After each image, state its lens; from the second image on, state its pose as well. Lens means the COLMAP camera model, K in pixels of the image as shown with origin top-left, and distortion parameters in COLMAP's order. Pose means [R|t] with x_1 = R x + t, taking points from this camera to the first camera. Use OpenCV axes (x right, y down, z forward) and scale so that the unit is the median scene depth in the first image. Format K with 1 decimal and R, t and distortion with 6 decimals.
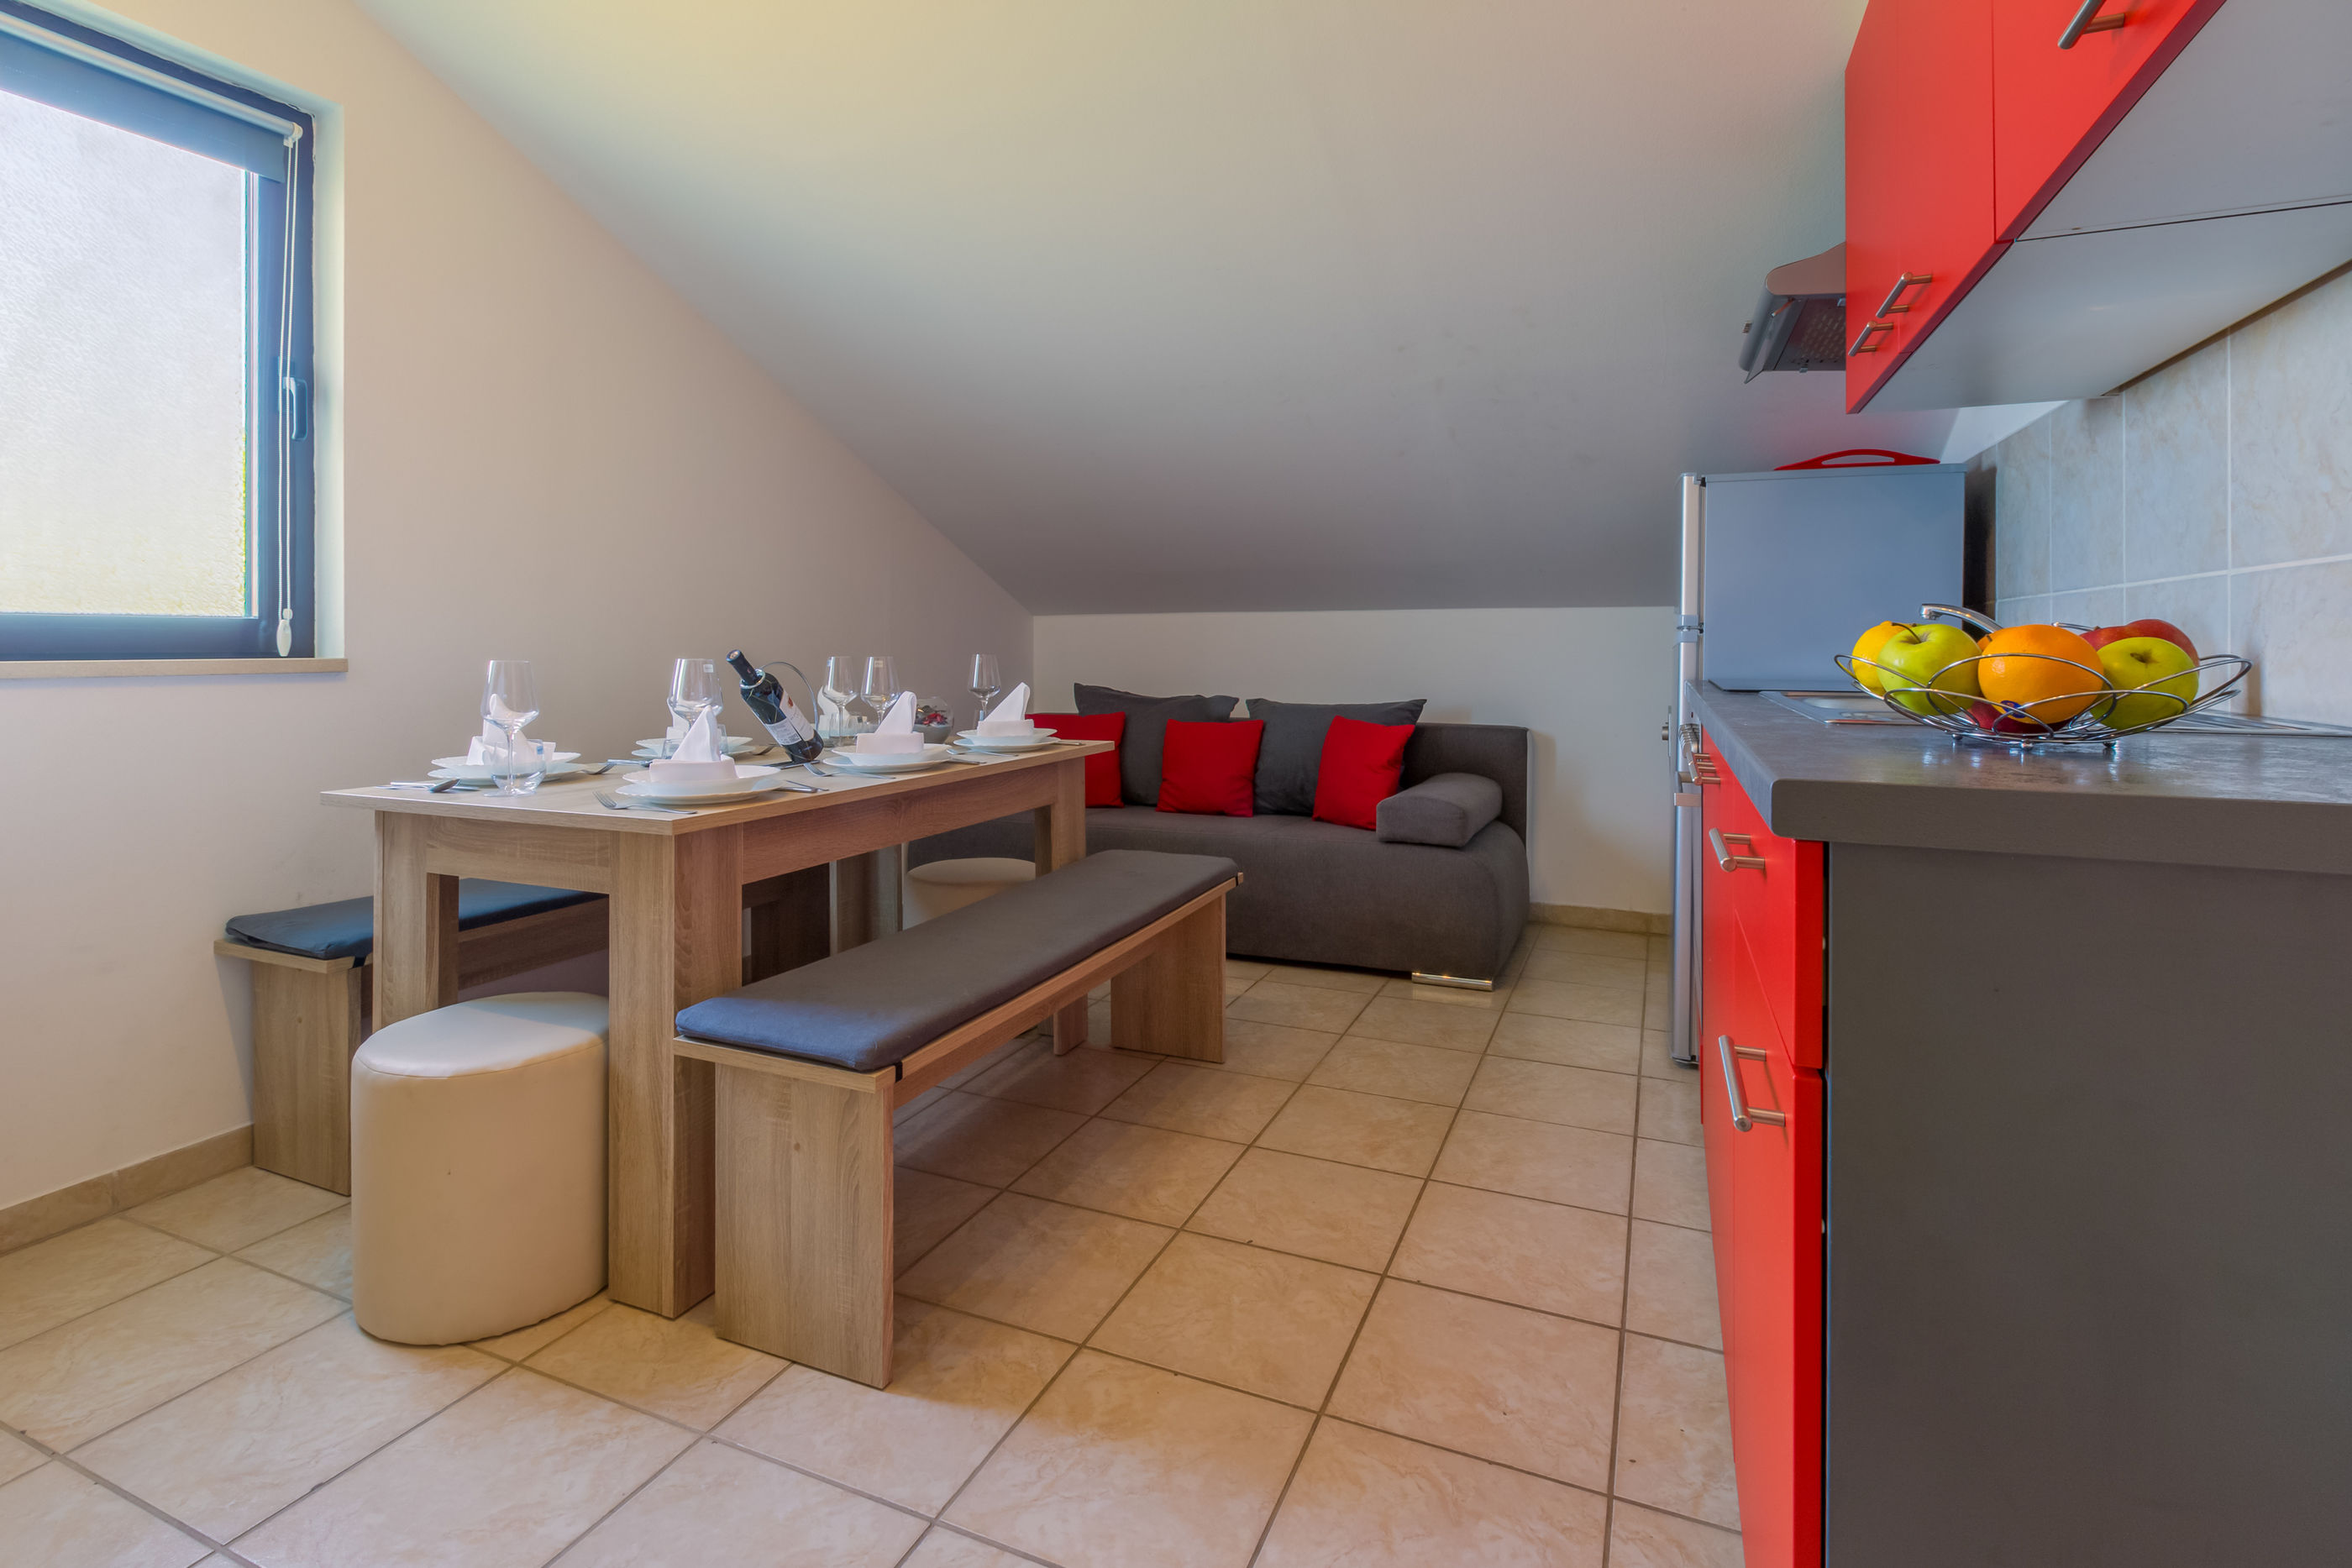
lens RADIAL K [[1075.2, 0, 1173.3], [0, 1075.2, 799.2], [0, 0, 1]] dist [0.000316, 0.001854]
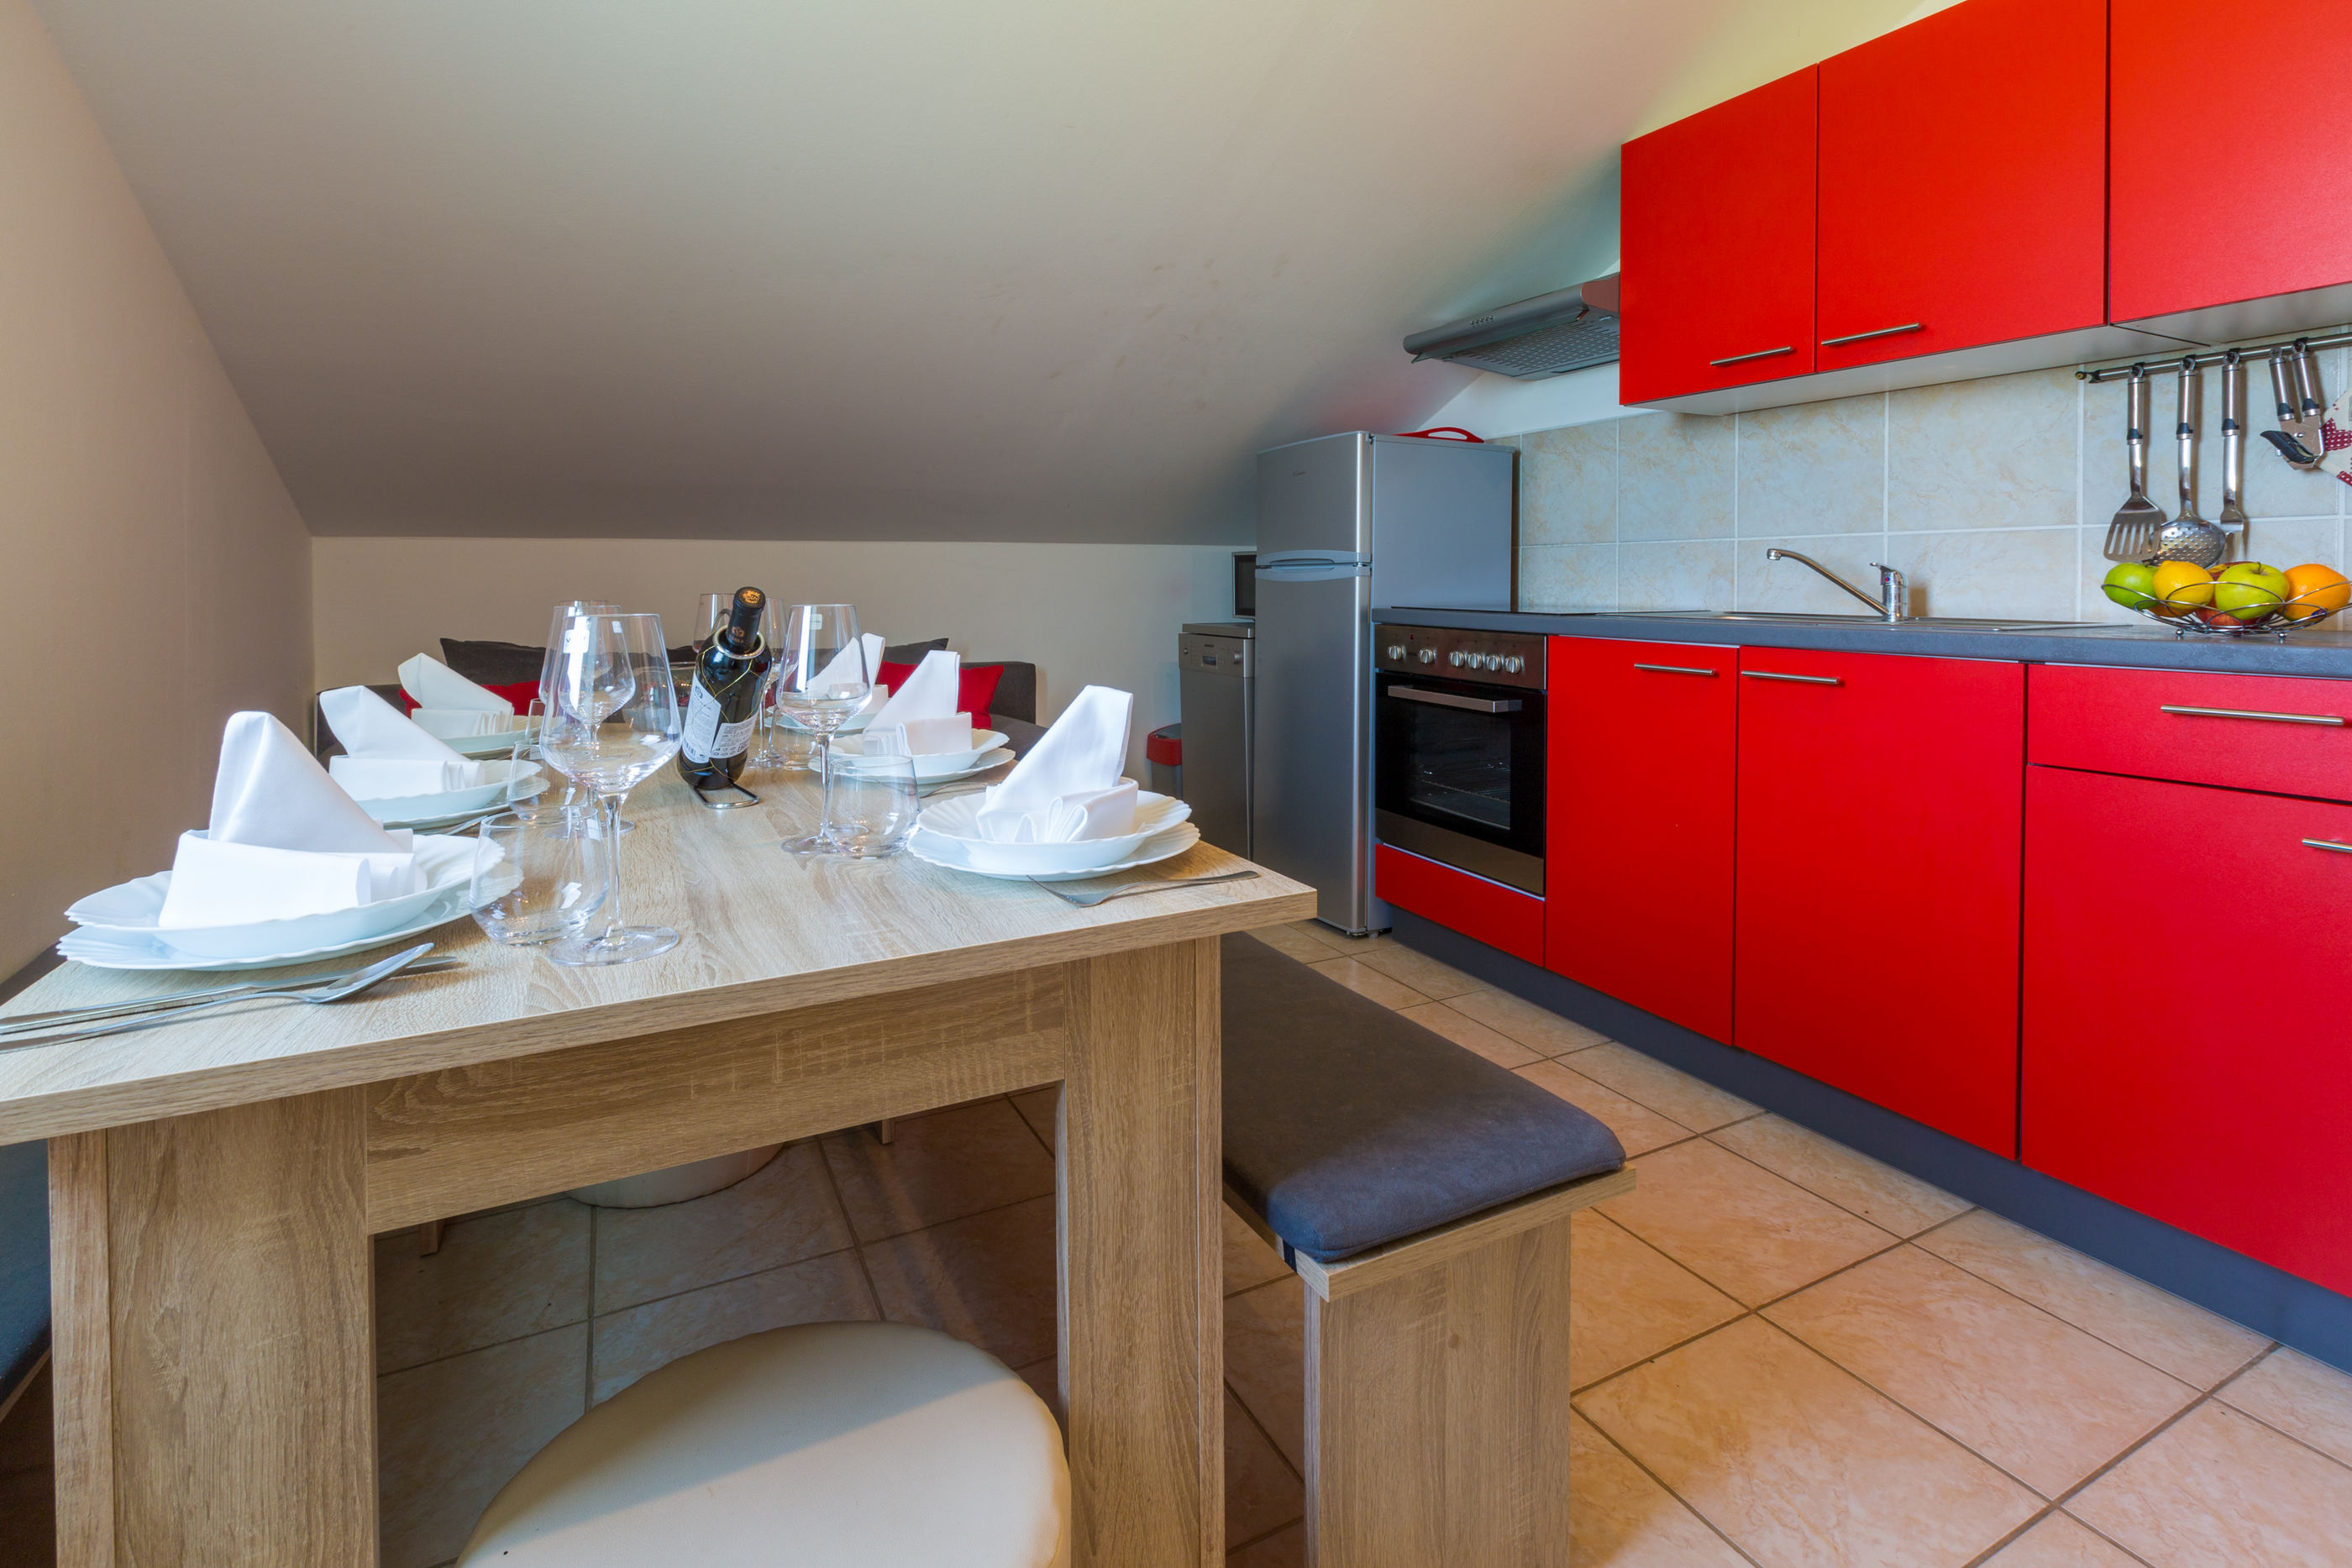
lens RADIAL K [[1075.2, 0, 1109.5], [0, 1075.2, 726.0], [0, 0, 1]] dist [0.000316, 0.001854]
pose [[0.652175, -0.103078, 0.751028, -0.934249], [0.109659, 0.993120, 0.041080, -0.098363], [-0.750095, 0.055566, 0.658992, 0.700734]]
